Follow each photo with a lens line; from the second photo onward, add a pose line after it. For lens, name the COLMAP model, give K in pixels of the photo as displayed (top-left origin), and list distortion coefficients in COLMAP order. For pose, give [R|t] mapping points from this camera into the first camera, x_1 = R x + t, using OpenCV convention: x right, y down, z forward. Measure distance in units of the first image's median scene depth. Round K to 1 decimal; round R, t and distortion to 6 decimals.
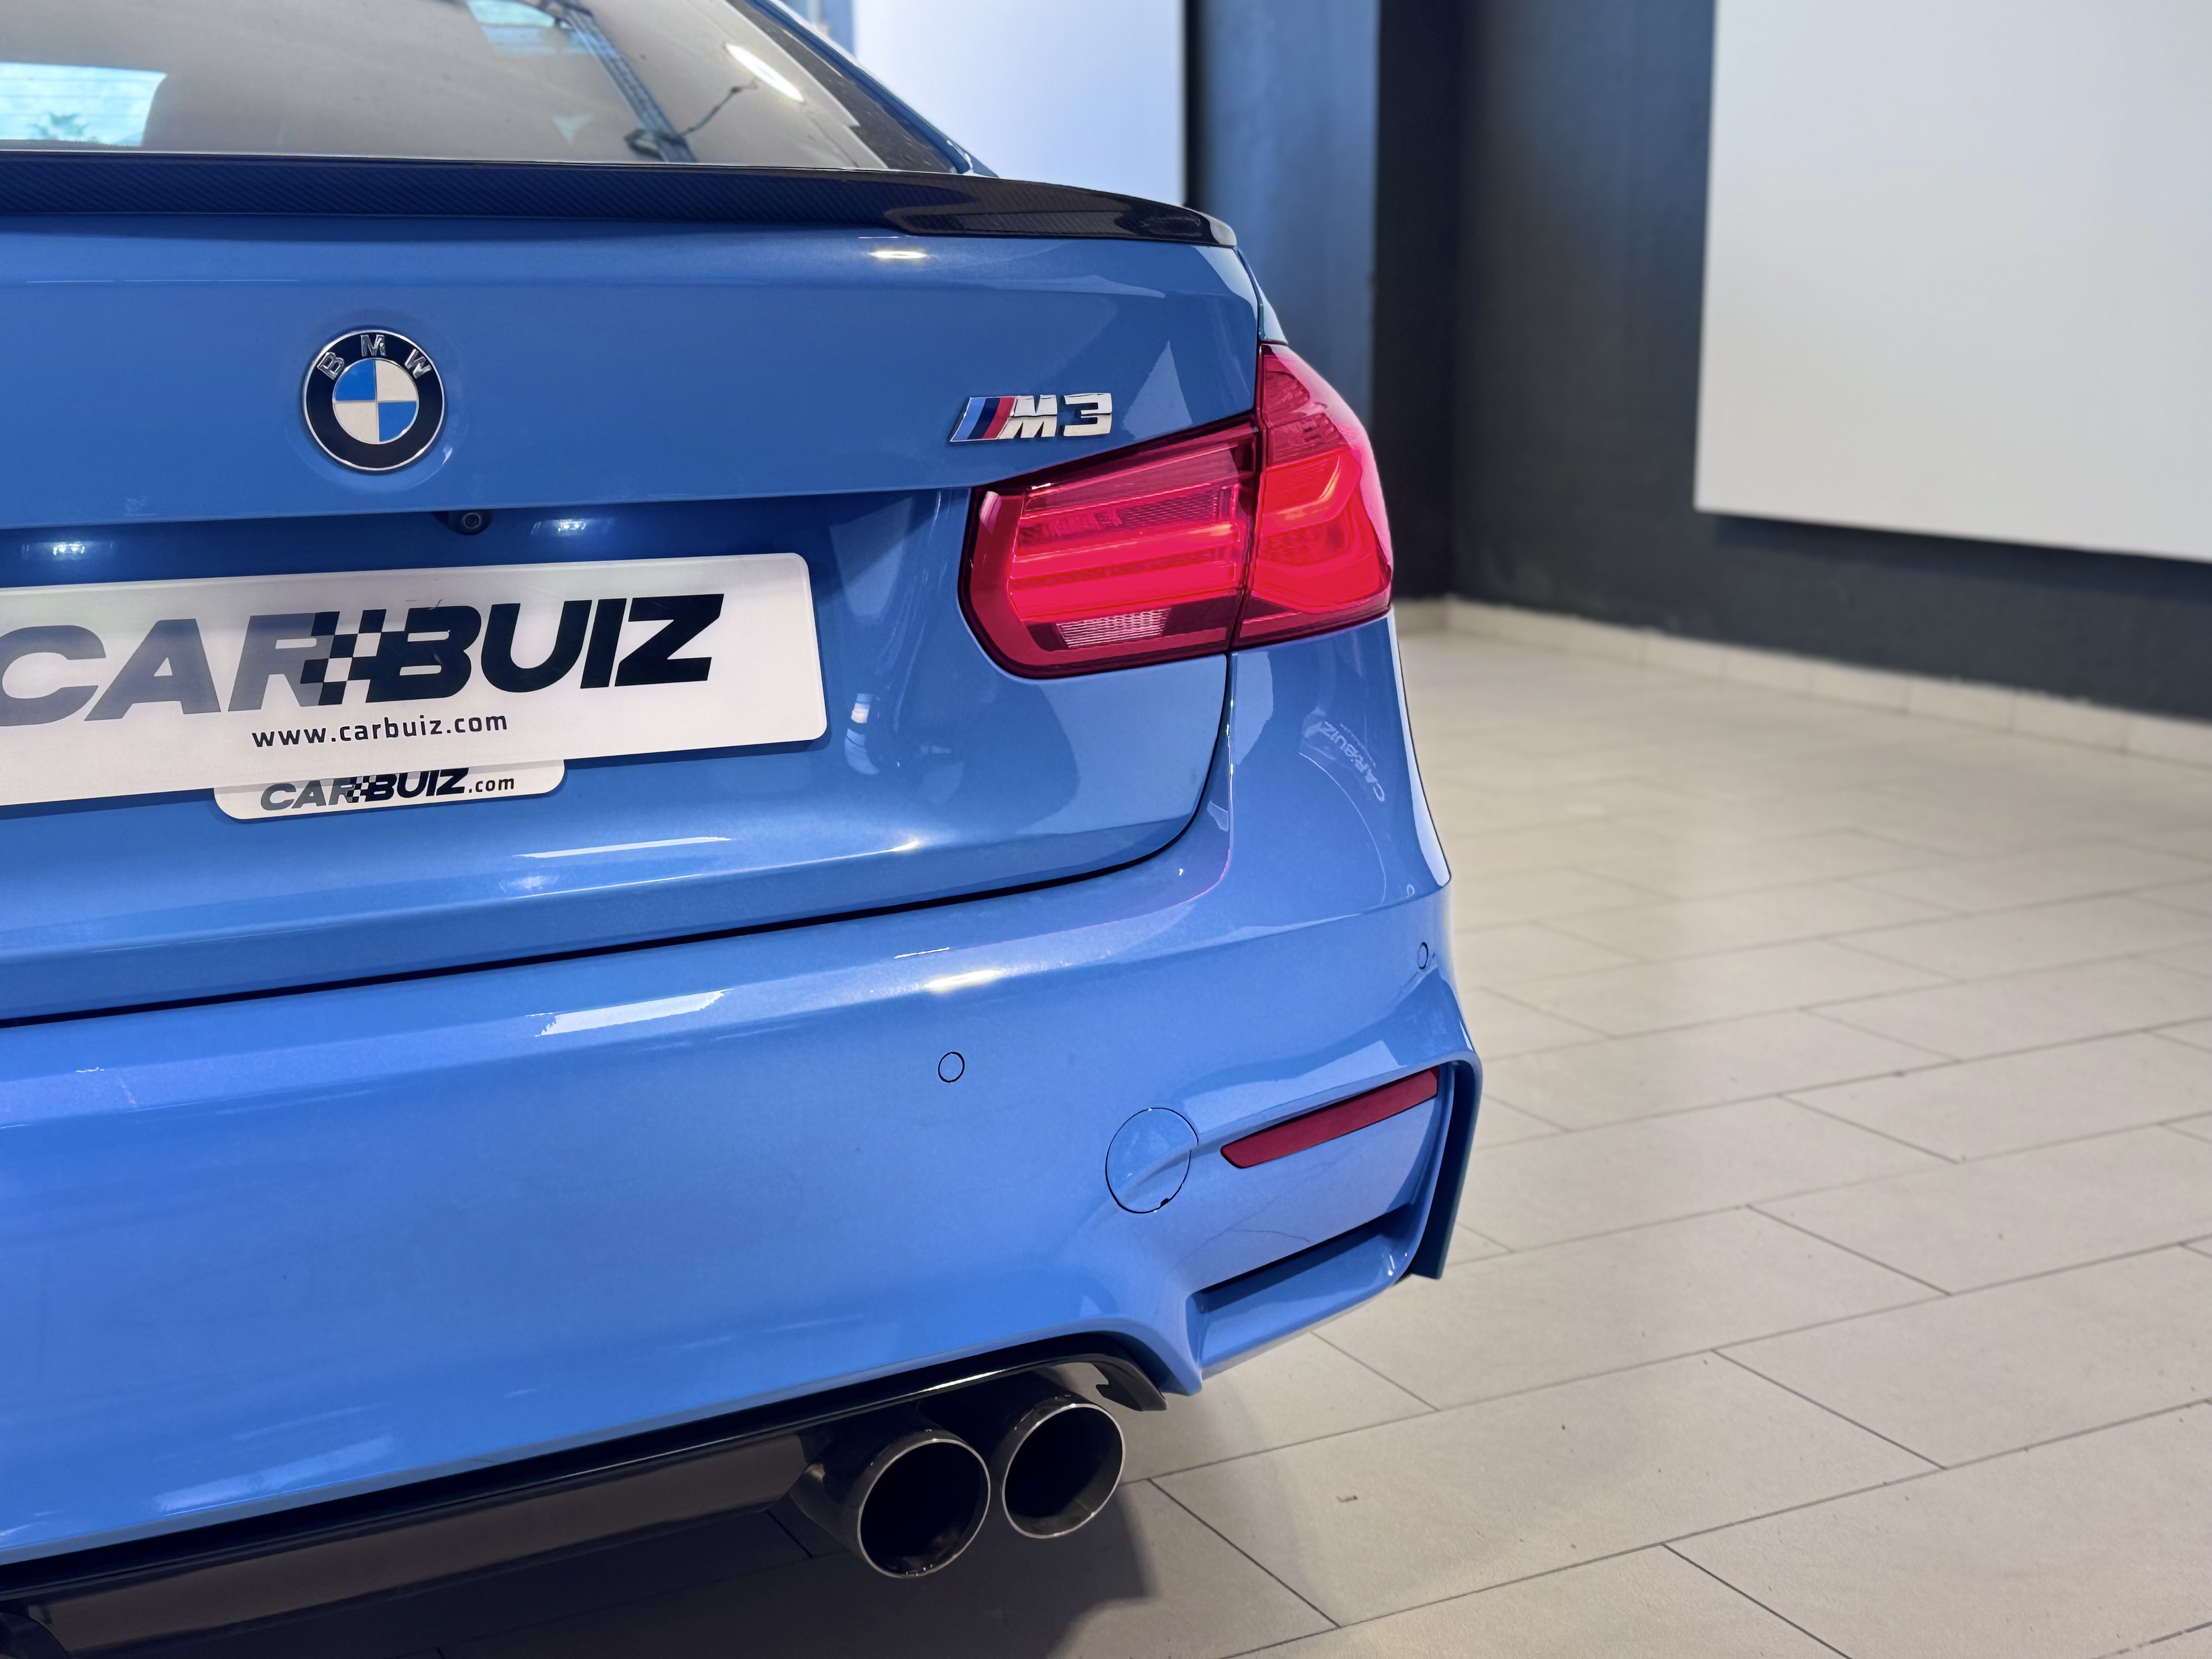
lens RADIAL K [[2854.3, 0, 1106.0], [0, 2854.3, 829.5], [0, 0, 1]] dist [0.181959, -0.318877]
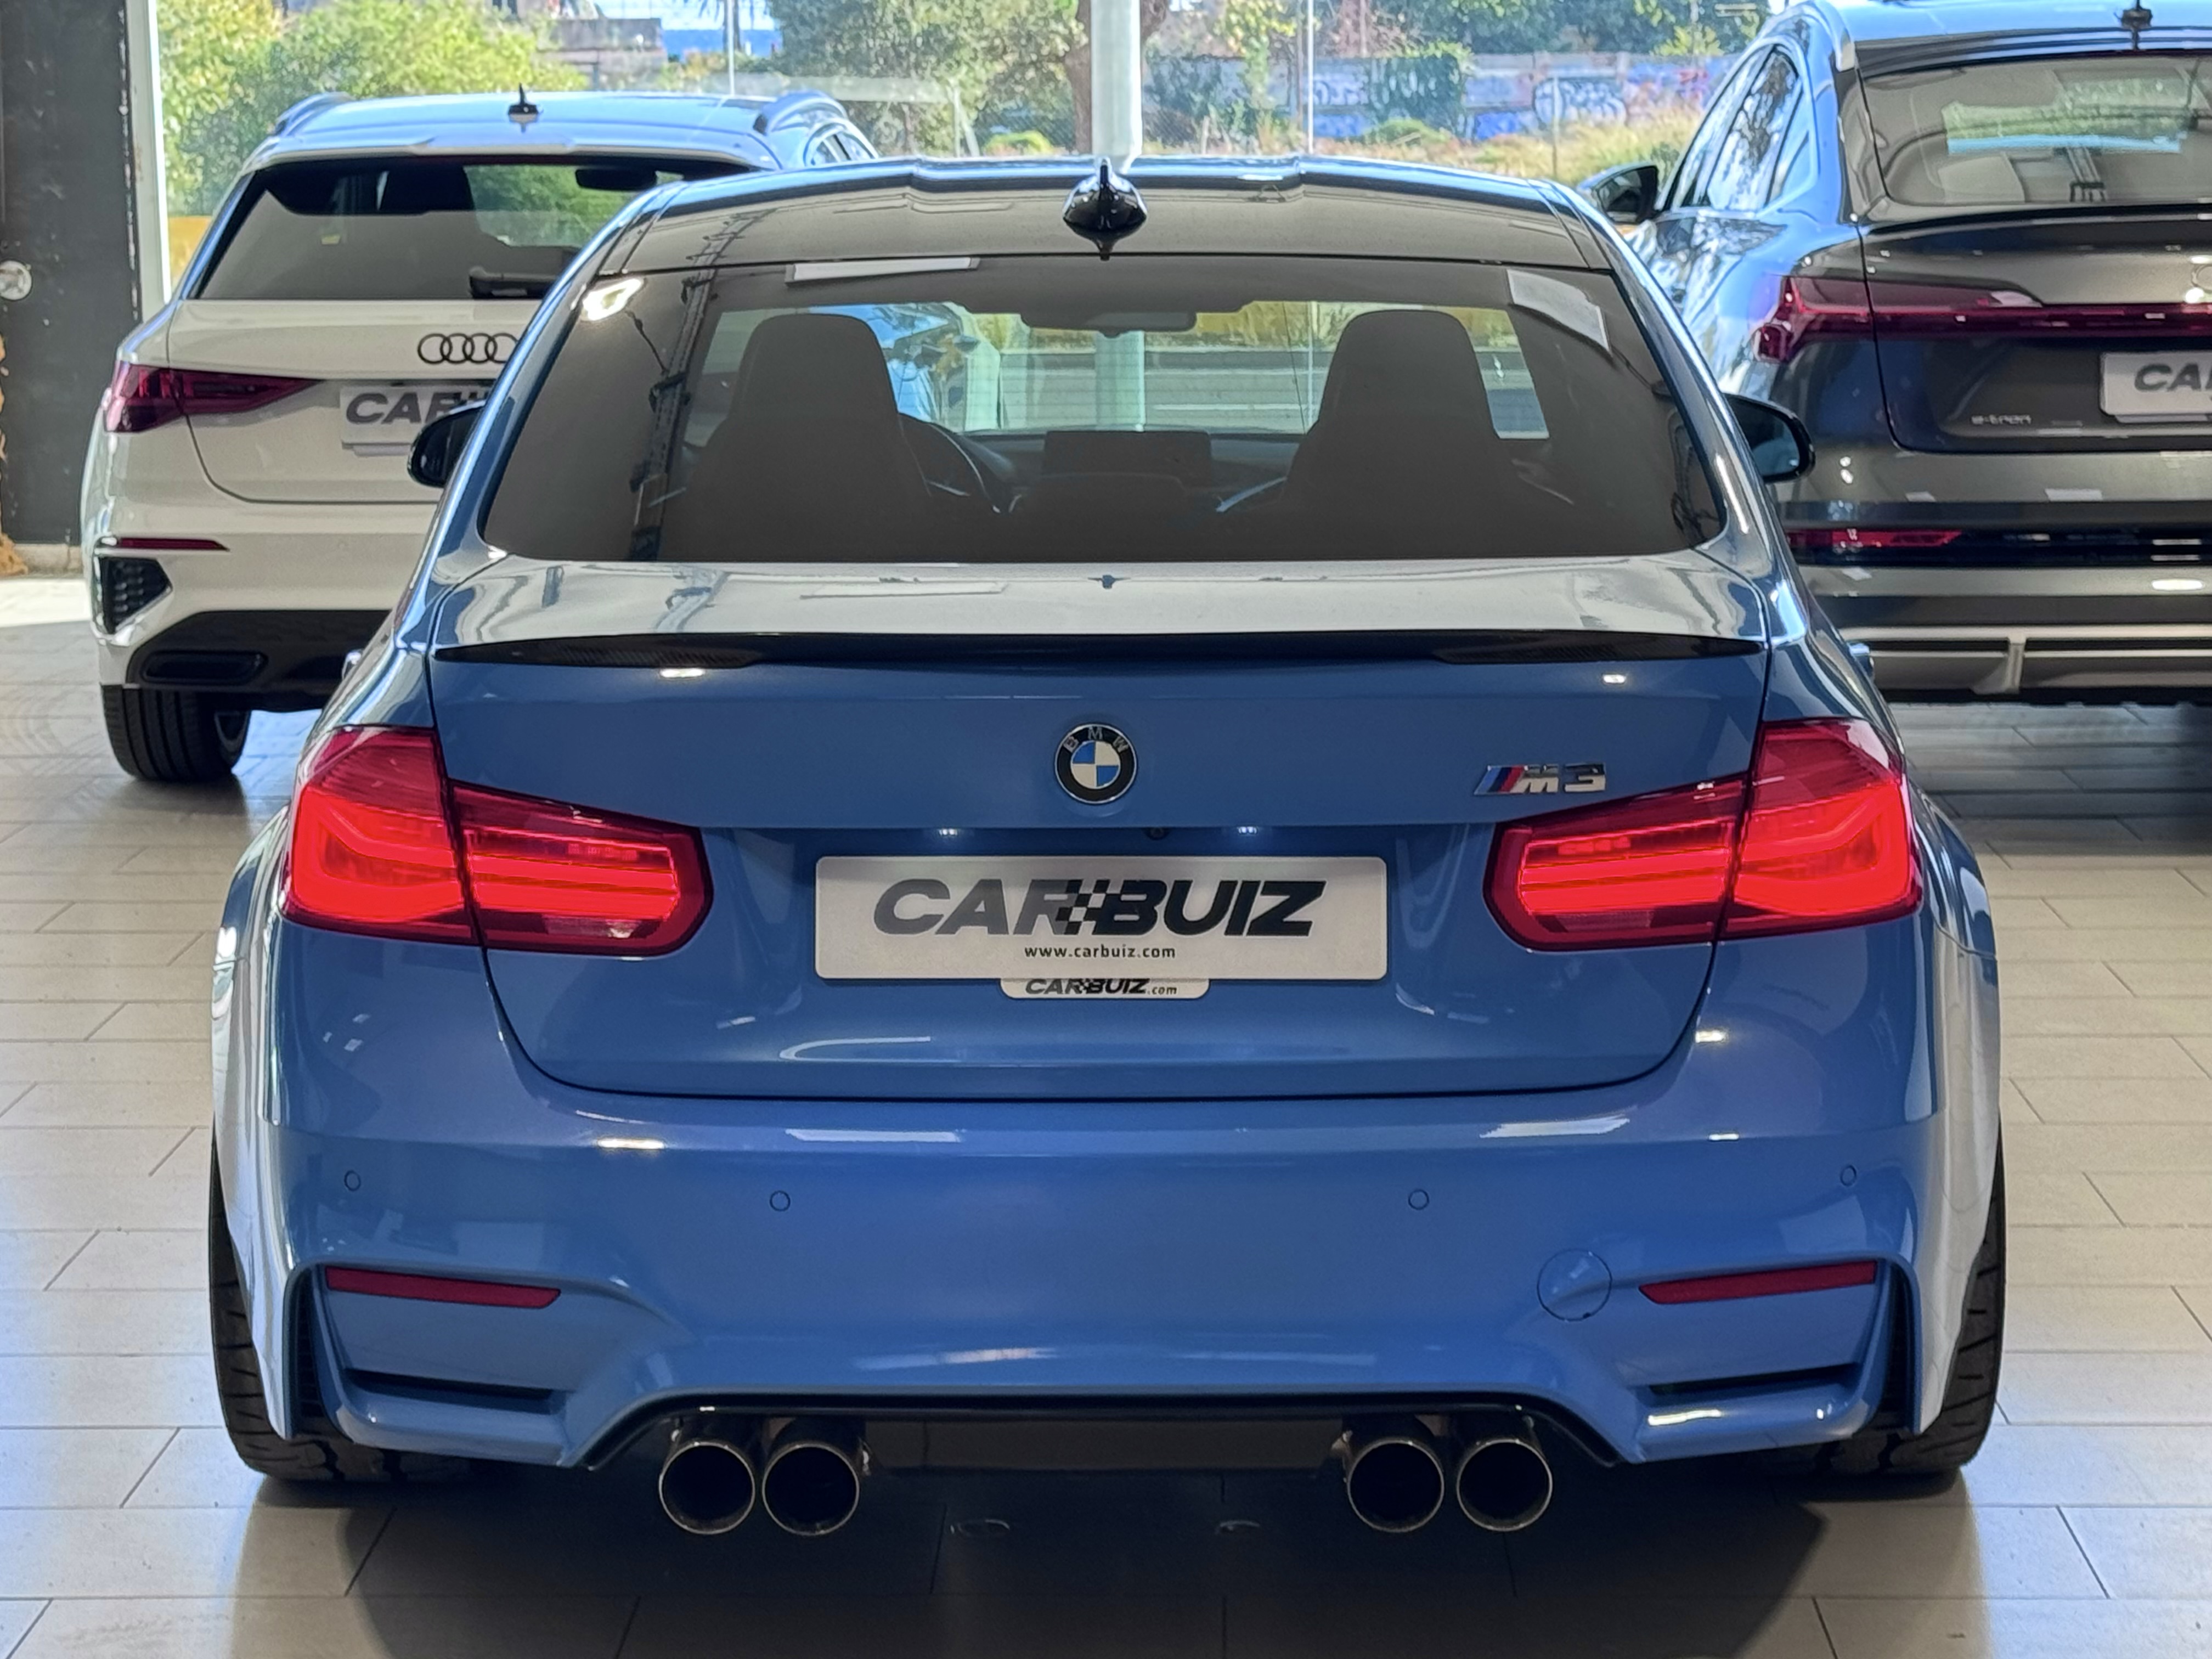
lens RADIAL K [[4678.6, 0, 1114.1], [0, 4678.6, 840.7], [0, 0, 1]] dist [0.082348, 0.496066]
pose [[0.871181, 0.086020, -0.483367, 1.061294], [-0.093689, 0.995567, 0.008312, -0.122001], [0.481939, 0.038045, 0.875378, -1.370322]]
